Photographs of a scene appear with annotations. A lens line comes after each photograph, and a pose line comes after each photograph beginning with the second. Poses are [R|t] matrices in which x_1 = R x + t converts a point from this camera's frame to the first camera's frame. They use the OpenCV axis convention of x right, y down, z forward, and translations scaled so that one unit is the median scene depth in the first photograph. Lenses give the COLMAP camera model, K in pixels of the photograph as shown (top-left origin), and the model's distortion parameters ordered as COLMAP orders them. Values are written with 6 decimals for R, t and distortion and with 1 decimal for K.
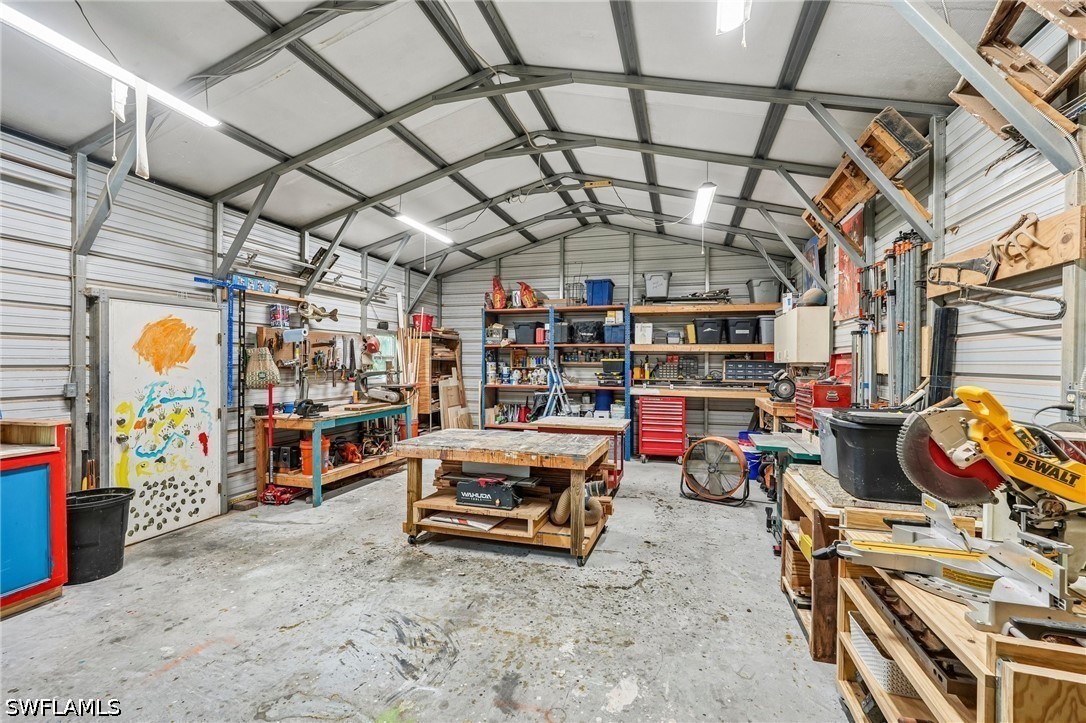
lens RADIAL K [[482.2, 0, 546.0], [0, 482.2, 359.2], [0, 0, 1]] dist [-0.005562, 0.006700]
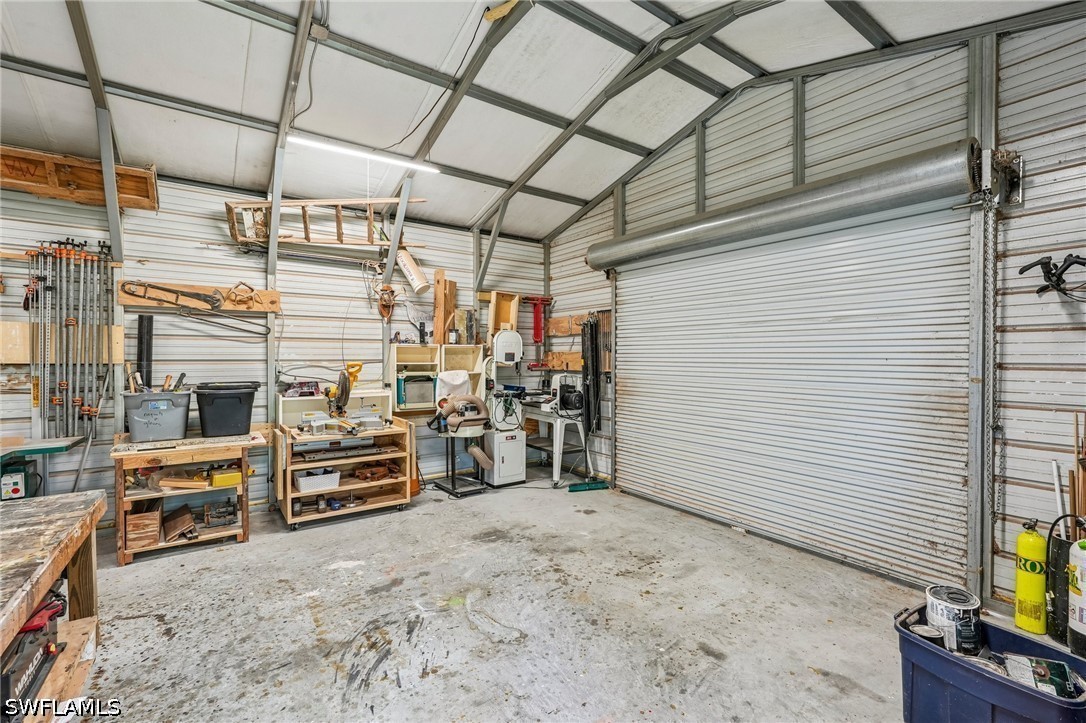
lens RADIAL K [[478.2, 0, 543.0], [0, 478.2, 361.5], [0, 0, 1]] dist [-0.000201, 0.000279]
pose [[-0.787316, -0.012553, 0.616422, -1.081692], [-0.006210, 0.999903, 0.012430, 0.006134], [-0.616519, 0.005958, -0.787318, 1.512546]]
